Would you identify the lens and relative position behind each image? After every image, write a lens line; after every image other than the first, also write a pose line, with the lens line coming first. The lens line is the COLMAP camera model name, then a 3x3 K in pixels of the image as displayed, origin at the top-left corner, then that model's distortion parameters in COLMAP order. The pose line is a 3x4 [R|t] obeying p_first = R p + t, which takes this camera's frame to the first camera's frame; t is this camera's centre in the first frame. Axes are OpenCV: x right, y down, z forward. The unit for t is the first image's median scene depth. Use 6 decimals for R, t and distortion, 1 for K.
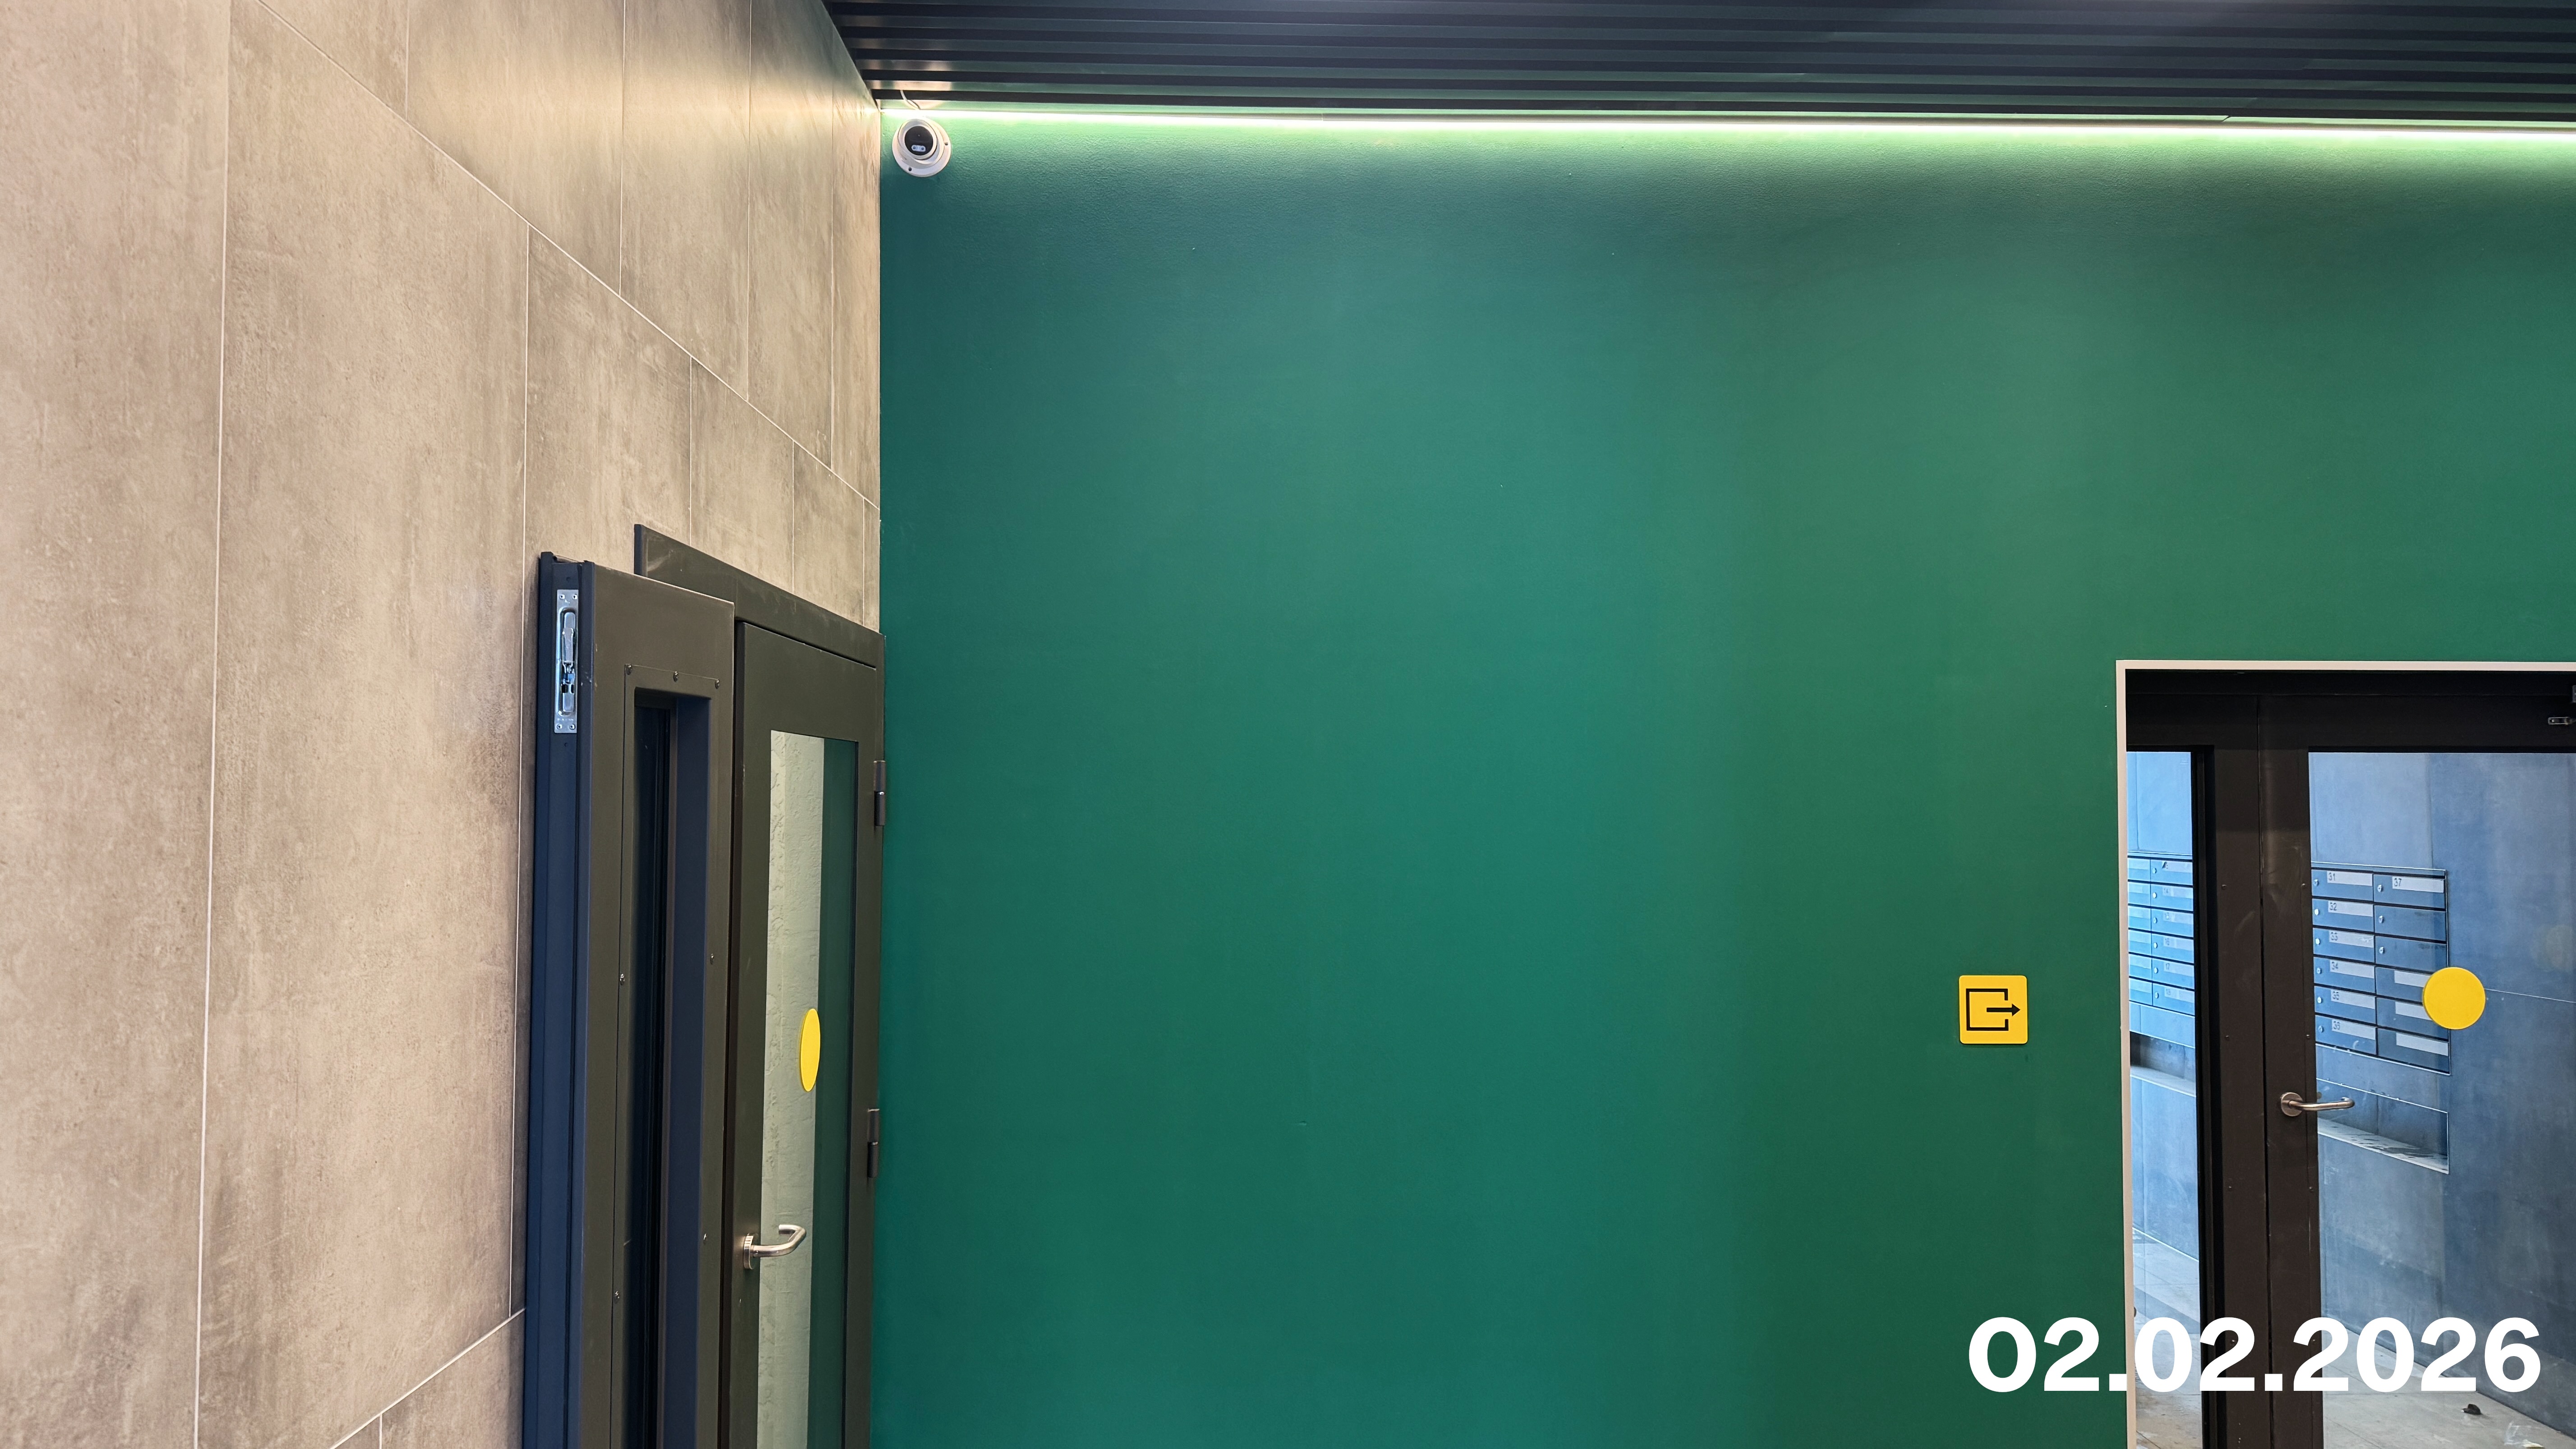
lens RADIAL K [[1764.9, 0, 1278.0], [0, 1764.9, 723.1], [0, 0, 1]] dist [-0.011650, -0.023416]
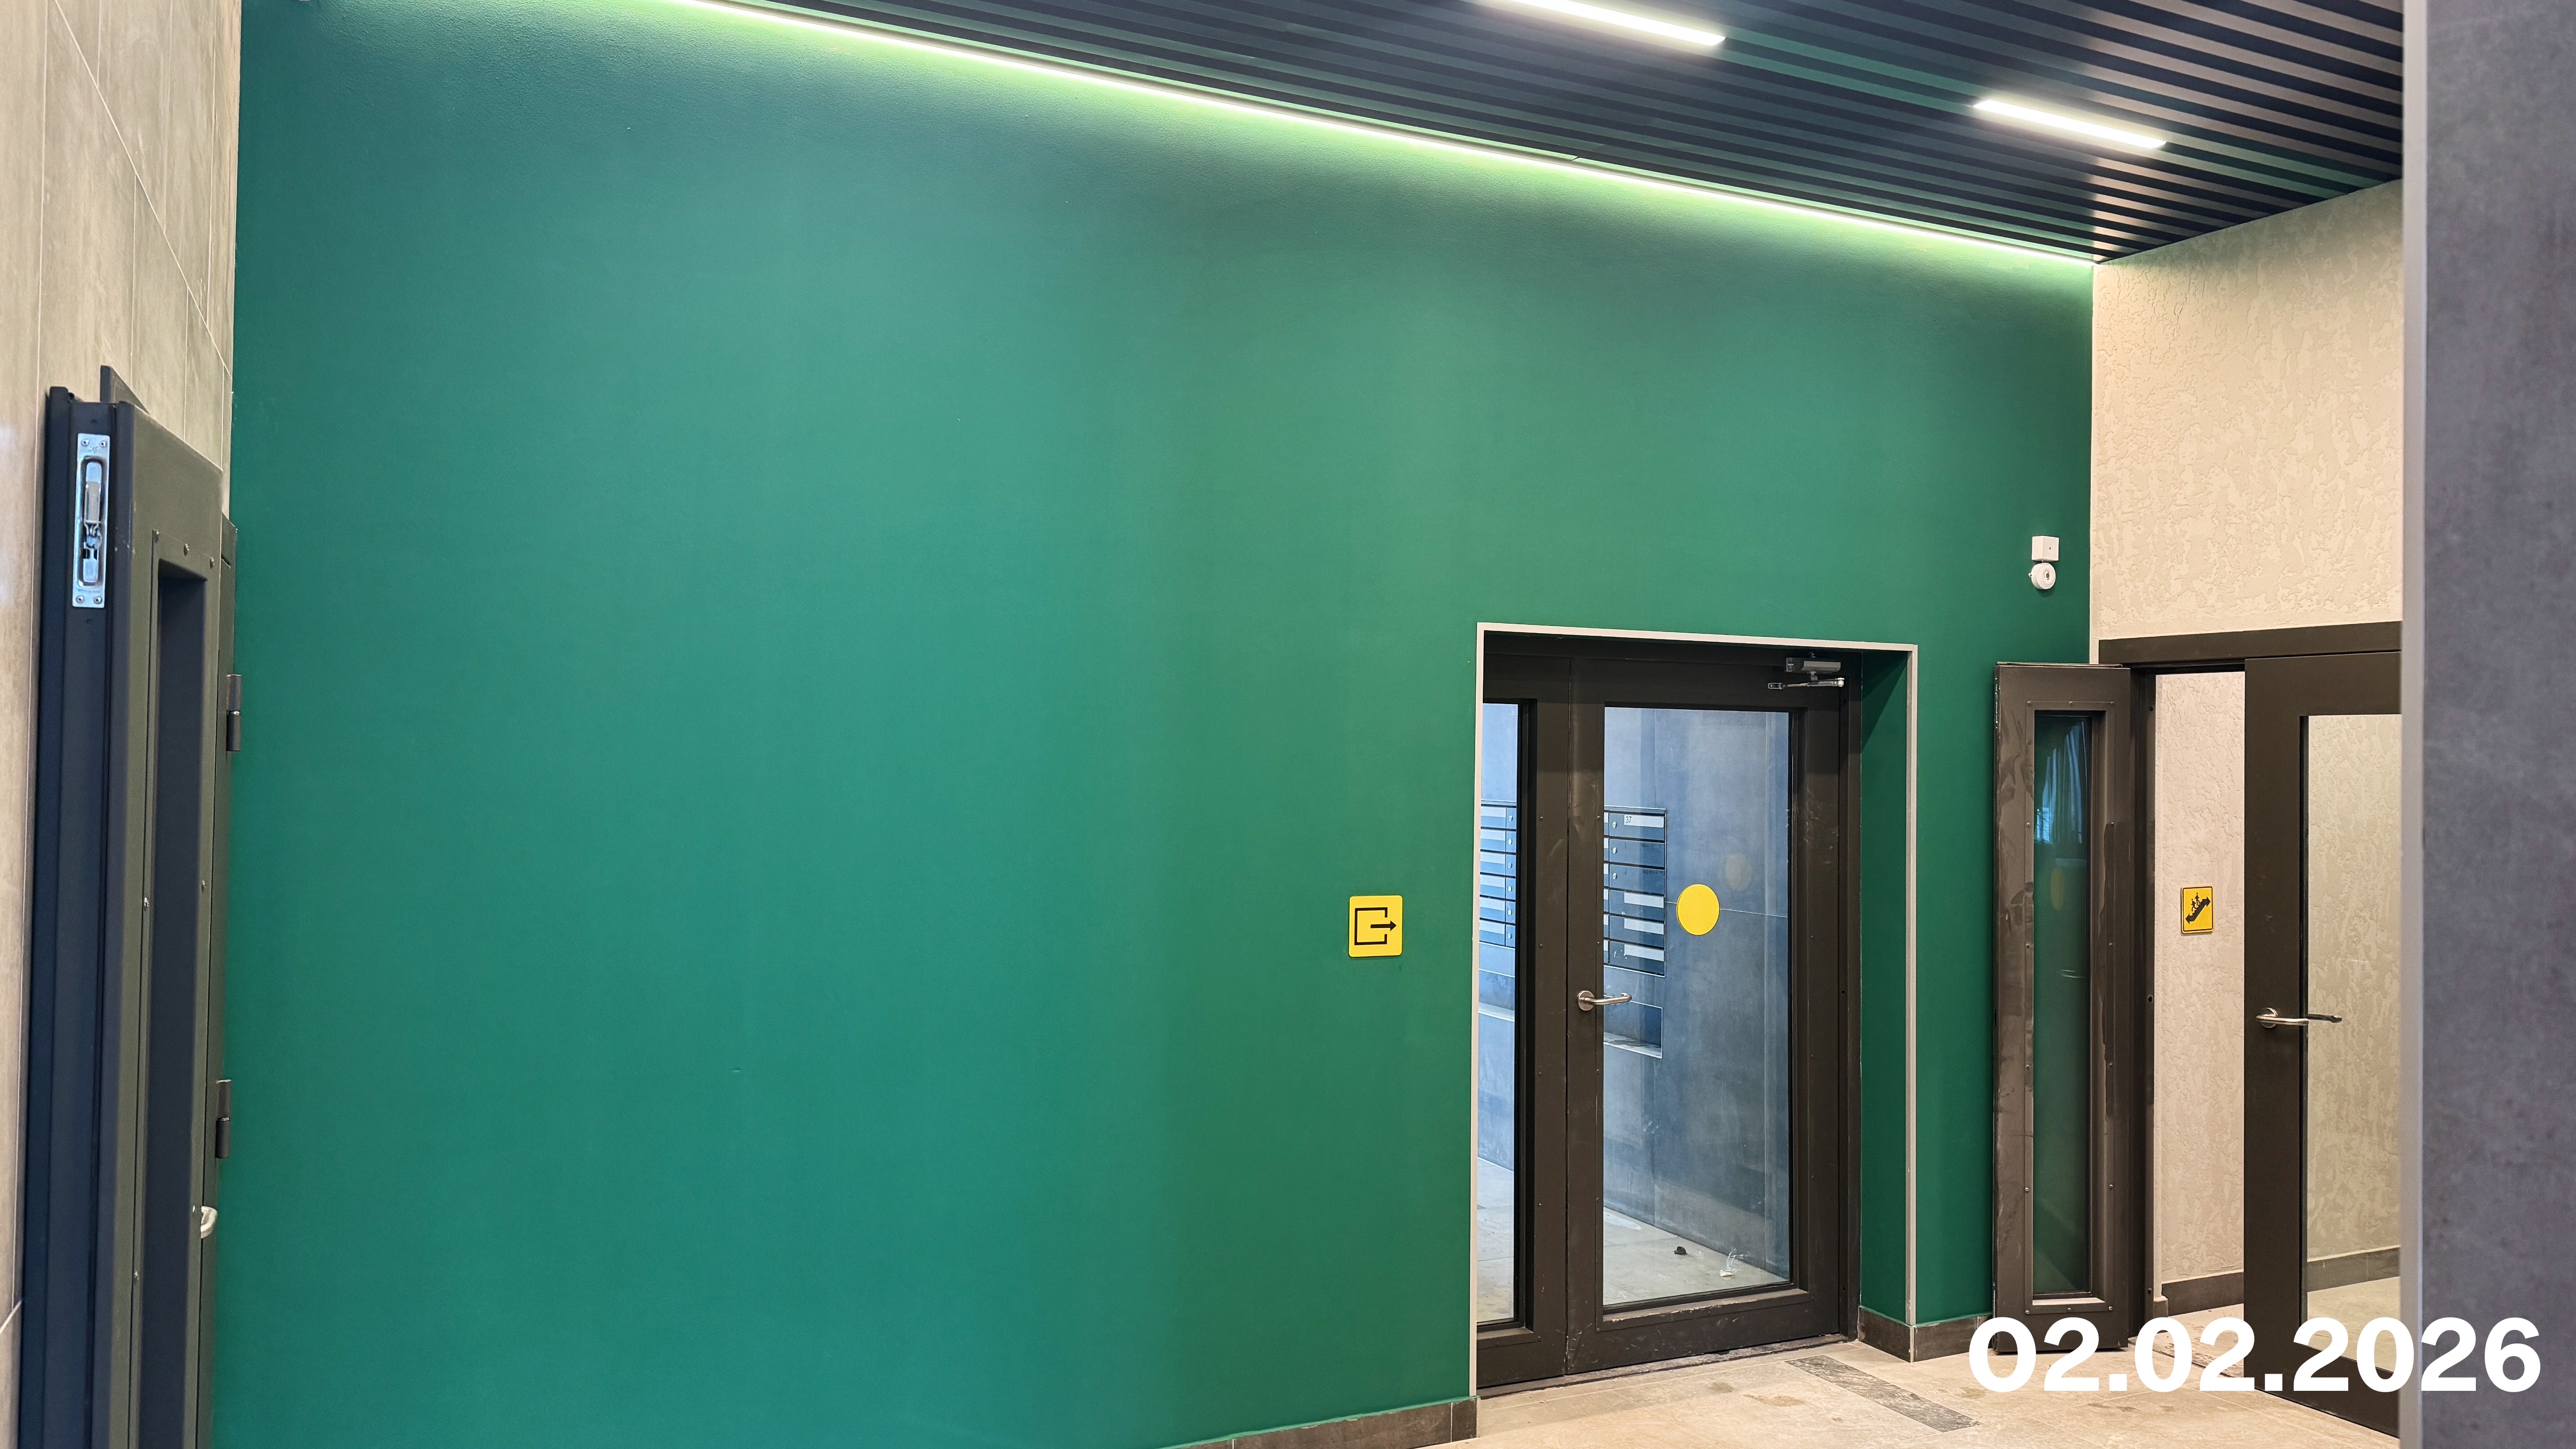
lens RADIAL K [[1764.9, 0, 1291.4], [0, 1764.9, 720.0], [0, 0, 1]] dist [-0.011650, -0.023416]
pose [[0.902343, 0.022470, 0.430433, -0.131689], [-0.032531, 0.999342, 0.016027, 0.014503], [-0.429790, -0.028464, 0.902480, 0.006717]]
